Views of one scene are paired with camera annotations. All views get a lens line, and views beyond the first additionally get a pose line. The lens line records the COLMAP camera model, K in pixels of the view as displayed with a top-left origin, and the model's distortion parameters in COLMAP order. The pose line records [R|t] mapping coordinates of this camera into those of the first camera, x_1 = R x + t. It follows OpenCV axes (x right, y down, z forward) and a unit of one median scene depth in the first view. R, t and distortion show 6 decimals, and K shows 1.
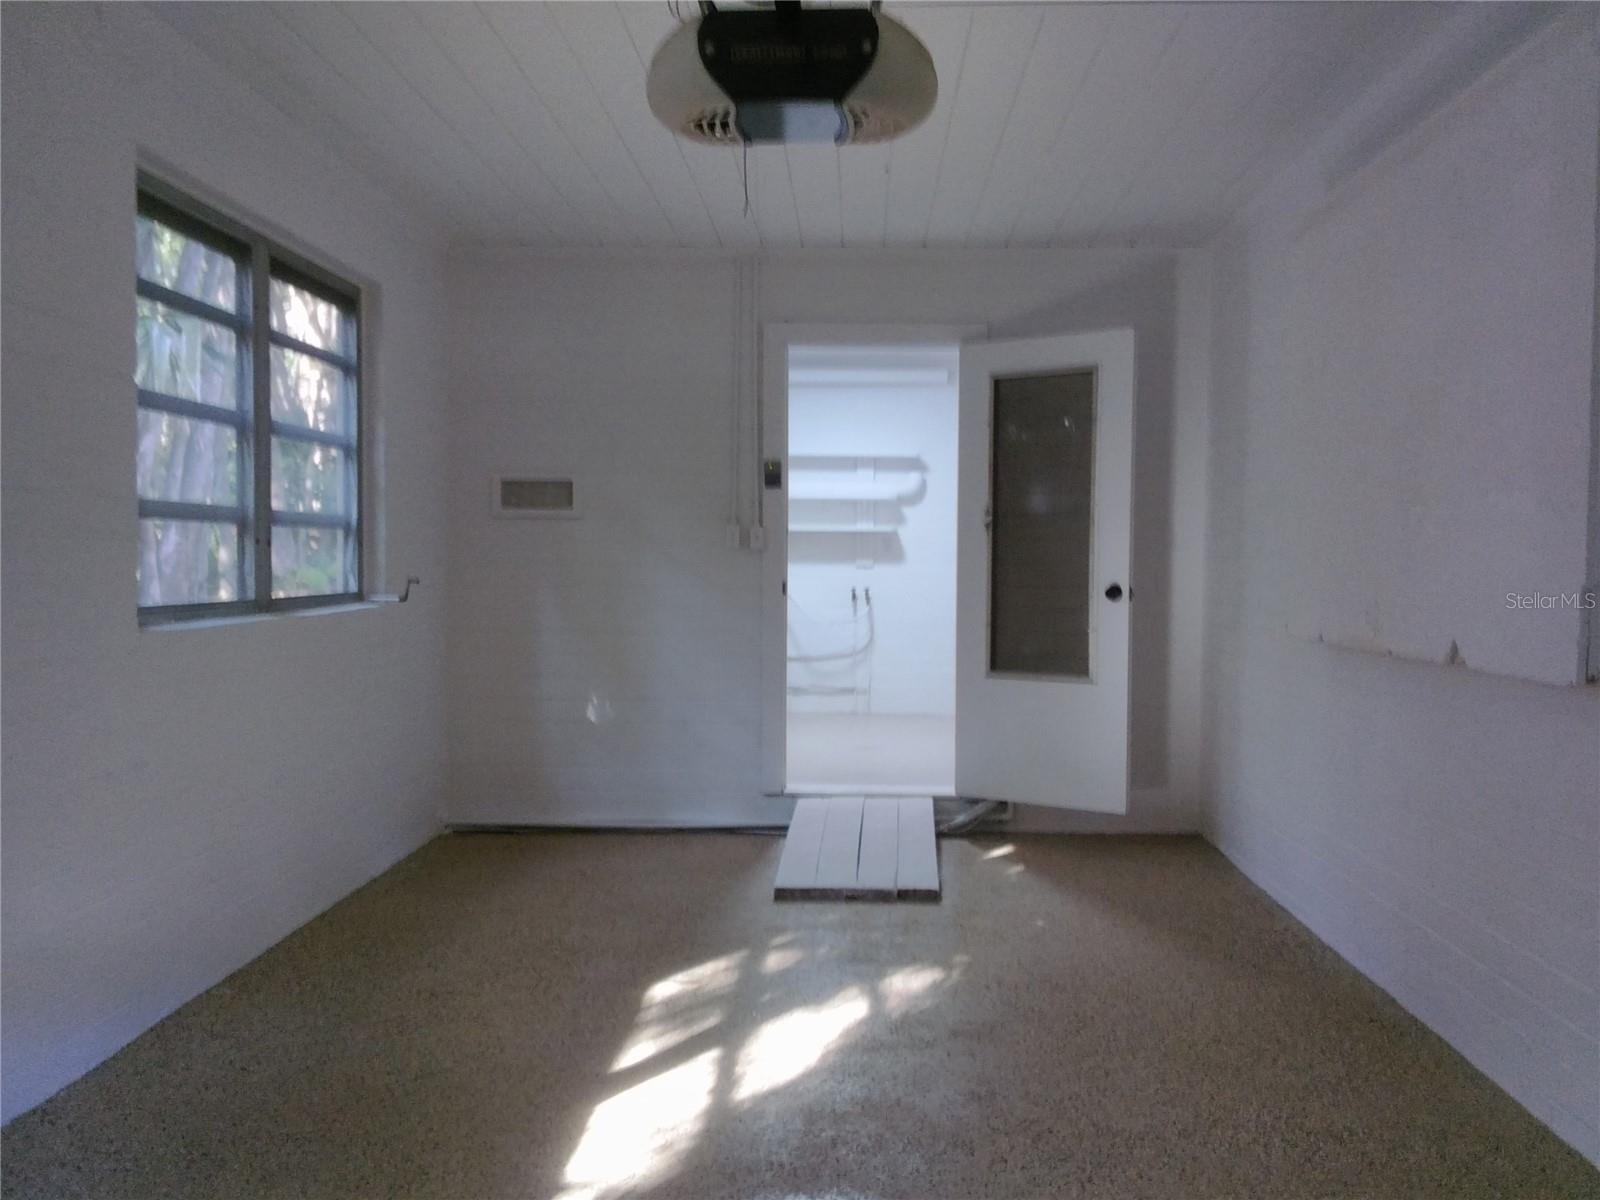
lens RADIAL K [[1316.9, 0, 805.0], [0, 1316.9, 594.5], [0, 0, 1]] dist [0.043364, -0.070403]
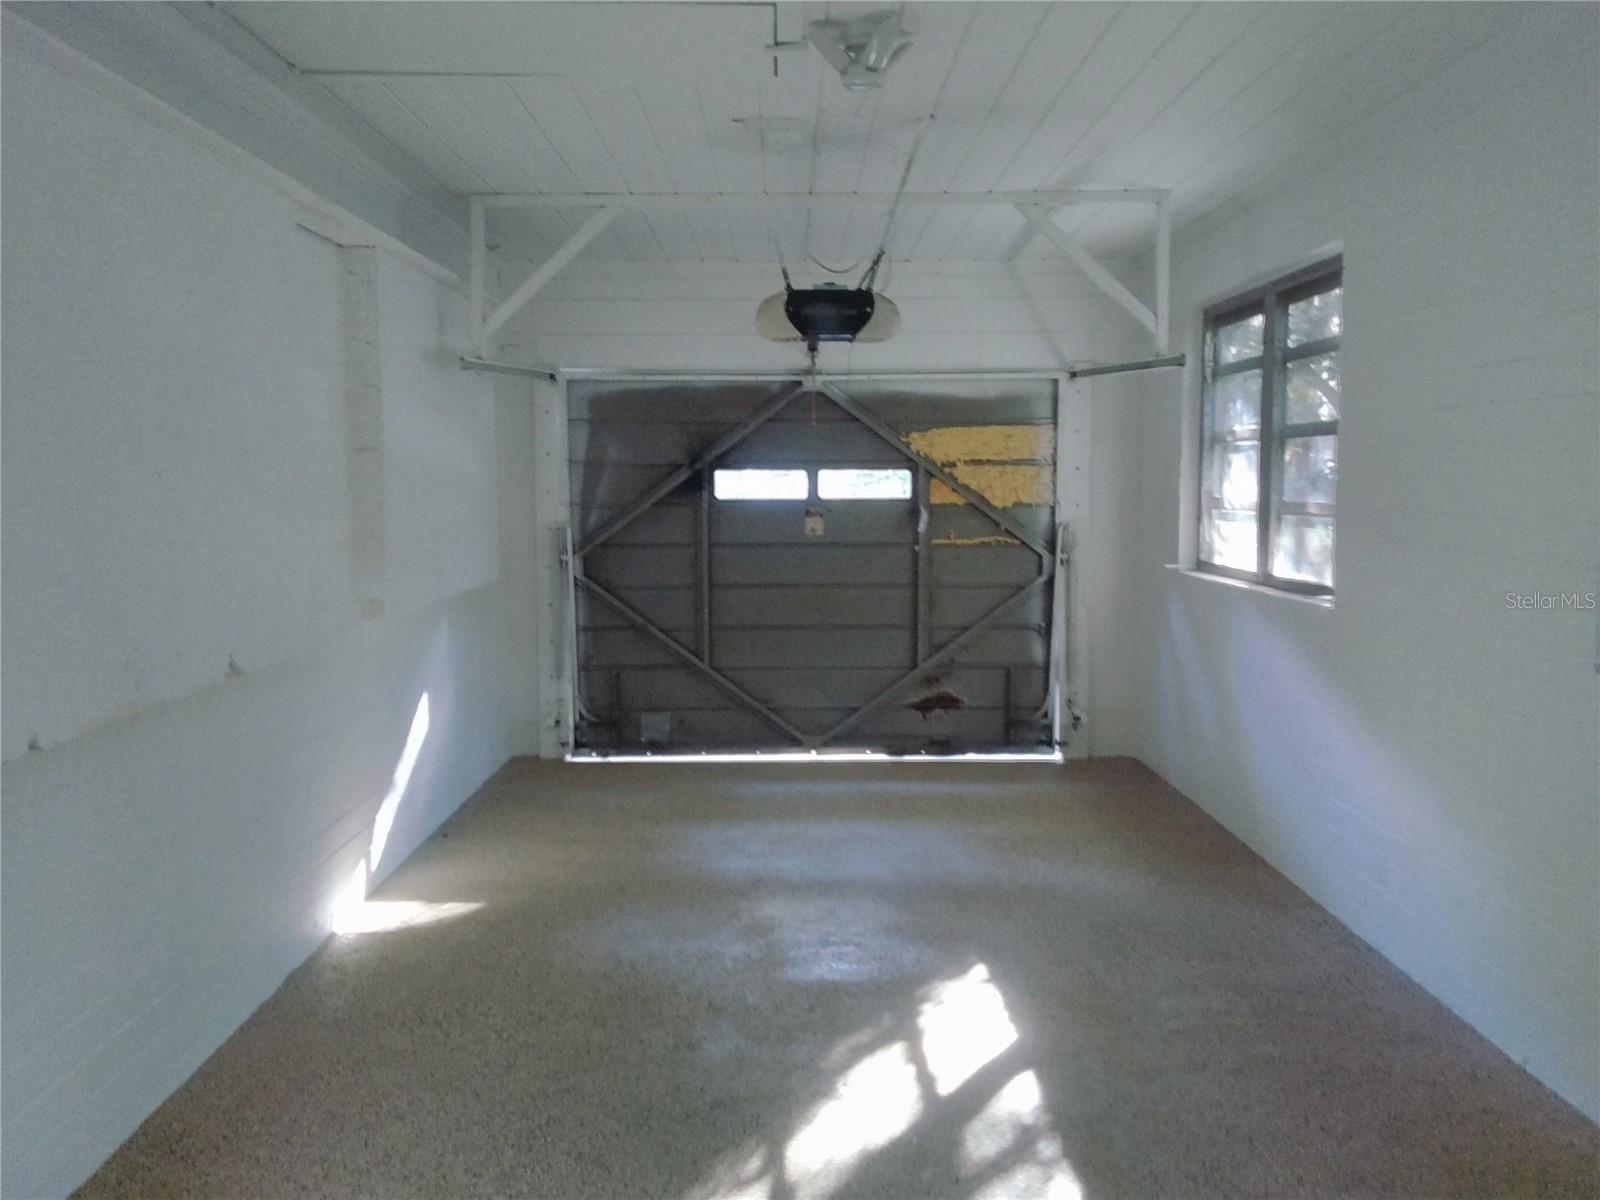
lens RADIAL K [[1316.9, 0, 805.0], [0, 1316.9, 594.5], [0, 0, 1]] dist [0.043364, -0.070403]
pose [[-0.998368, 0.001394, -0.057098, 0.094495], [-0.005499, 0.992712, 0.120384, -0.143517], [0.056850, 0.120501, -0.991084, 2.067729]]
